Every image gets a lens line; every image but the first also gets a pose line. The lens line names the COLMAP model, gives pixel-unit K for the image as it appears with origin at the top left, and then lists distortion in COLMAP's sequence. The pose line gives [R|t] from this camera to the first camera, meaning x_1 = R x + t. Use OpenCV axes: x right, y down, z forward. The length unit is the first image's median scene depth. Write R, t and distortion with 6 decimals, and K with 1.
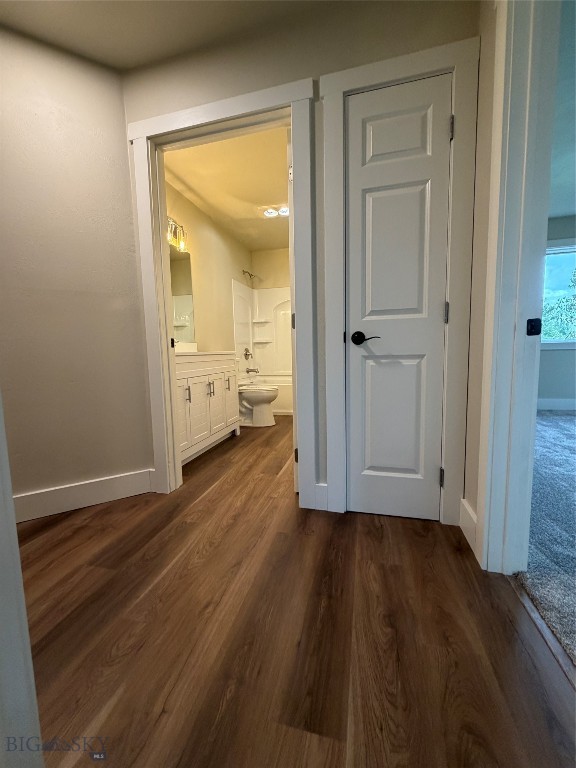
lens RADIAL K [[307.2, 0, 295.2], [0, 307.2, 379.8], [0, 0, 1]] dist [-0.008272, 0.002521]
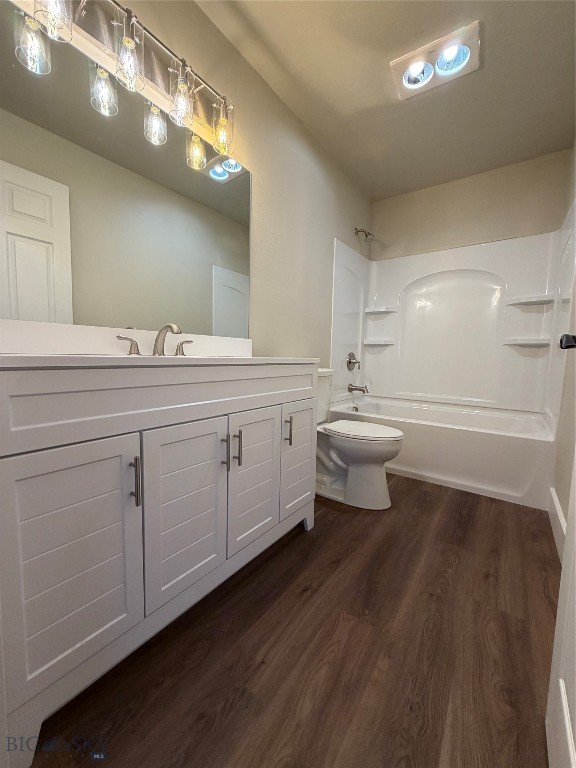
lens RADIAL K [[307.2, 0, 292.8], [0, 307.2, 388.4], [0, 0, 1]] dist [-0.008272, 0.002521]
pose [[0.929183, 0.083961, -0.359957, -0.037655], [-0.079902, 0.996459, 0.026169, -0.036940], [0.360879, 0.004446, 0.932602, 0.371007]]
